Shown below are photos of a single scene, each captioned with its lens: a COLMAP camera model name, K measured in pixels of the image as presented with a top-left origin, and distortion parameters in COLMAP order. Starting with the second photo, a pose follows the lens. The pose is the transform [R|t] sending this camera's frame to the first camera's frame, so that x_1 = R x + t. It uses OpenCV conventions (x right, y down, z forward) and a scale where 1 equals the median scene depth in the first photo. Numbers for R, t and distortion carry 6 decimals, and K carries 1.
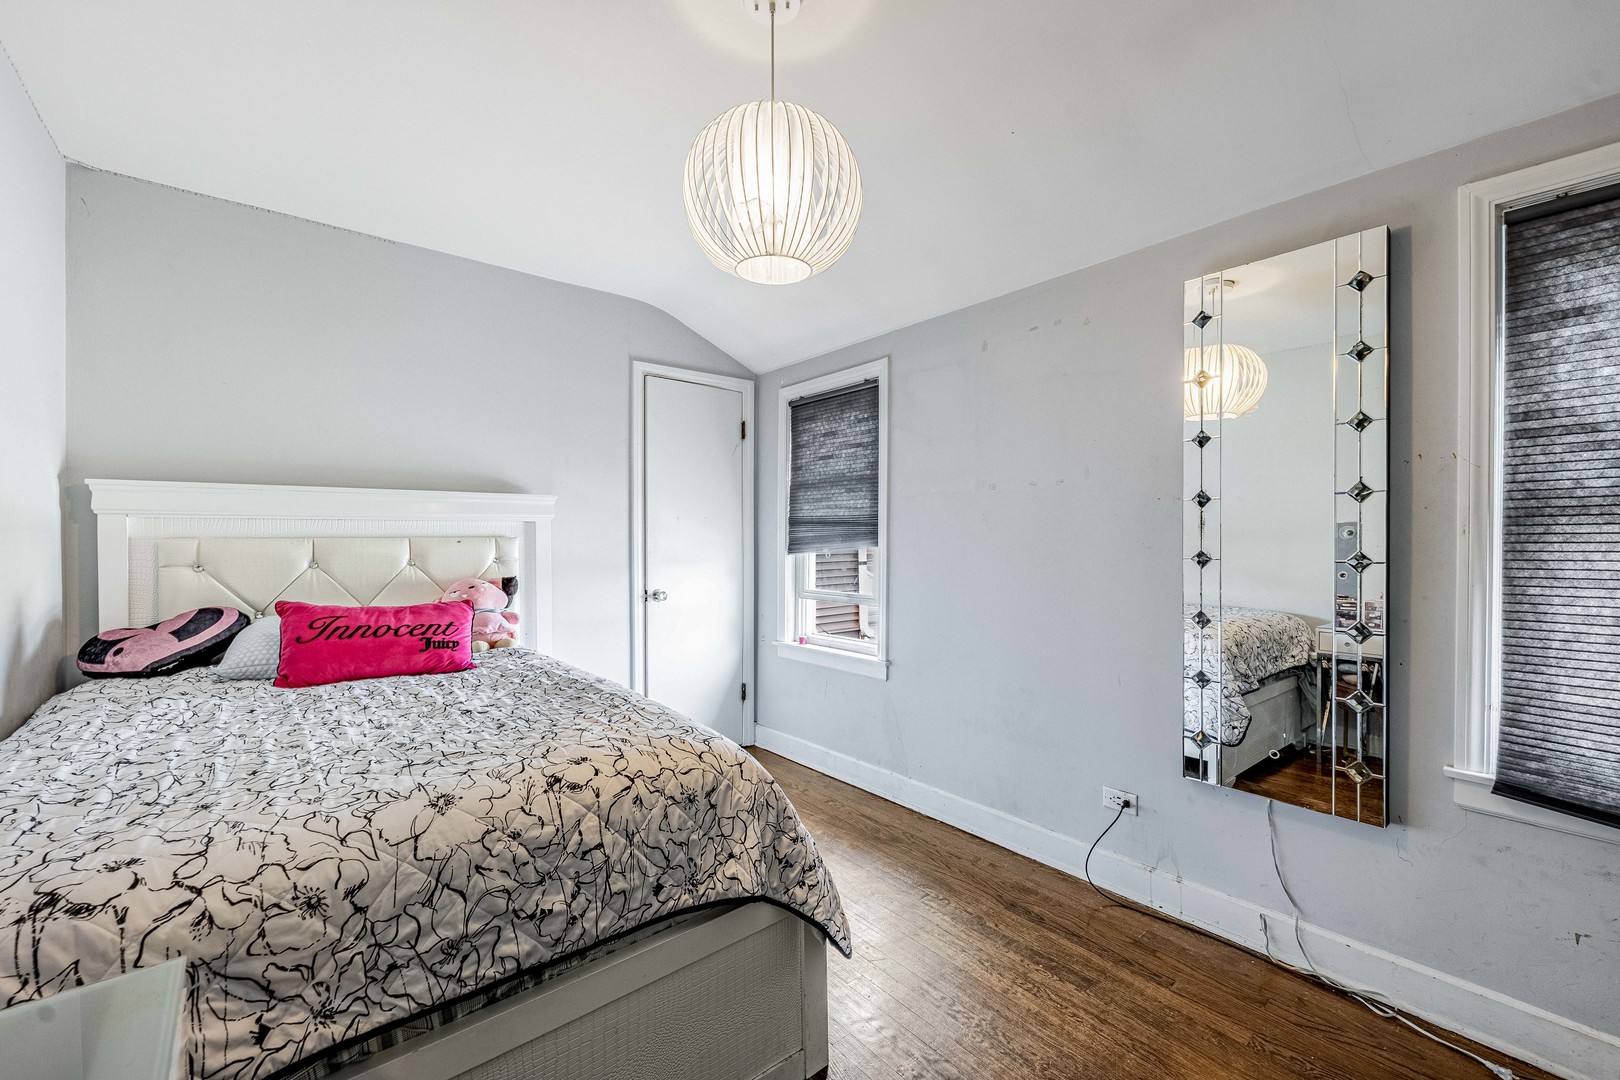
lens RADIAL K [[664.1, 0, 815.8], [0, 664.1, 541.2], [0, 0, 1]] dist [0.001886, -0.000834]
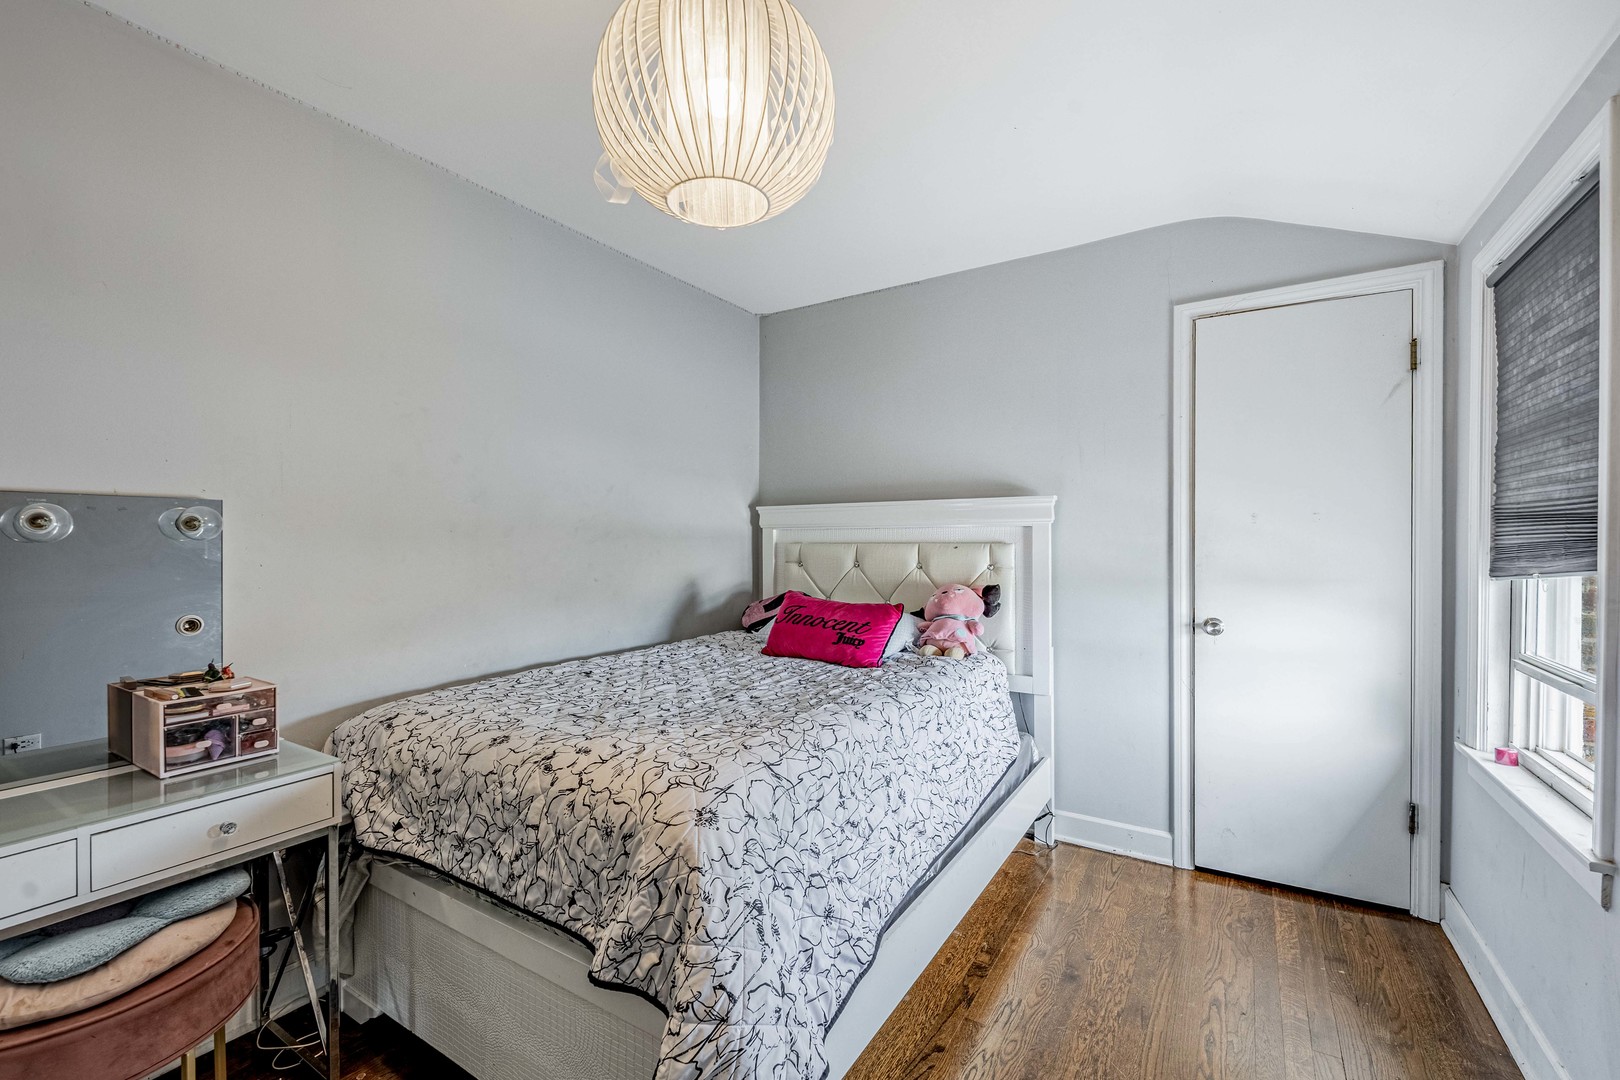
lens RADIAL K [[664.1, 0, 812.0], [0, 664.1, 540.6], [0, 0, 1]] dist [0.001886, -0.000834]
pose [[0.308573, 0.003630, -0.951194, 0.720068], [-0.004264, 0.999988, 0.002433, -0.022285], [0.951191, 0.003305, 0.308585, 0.899810]]
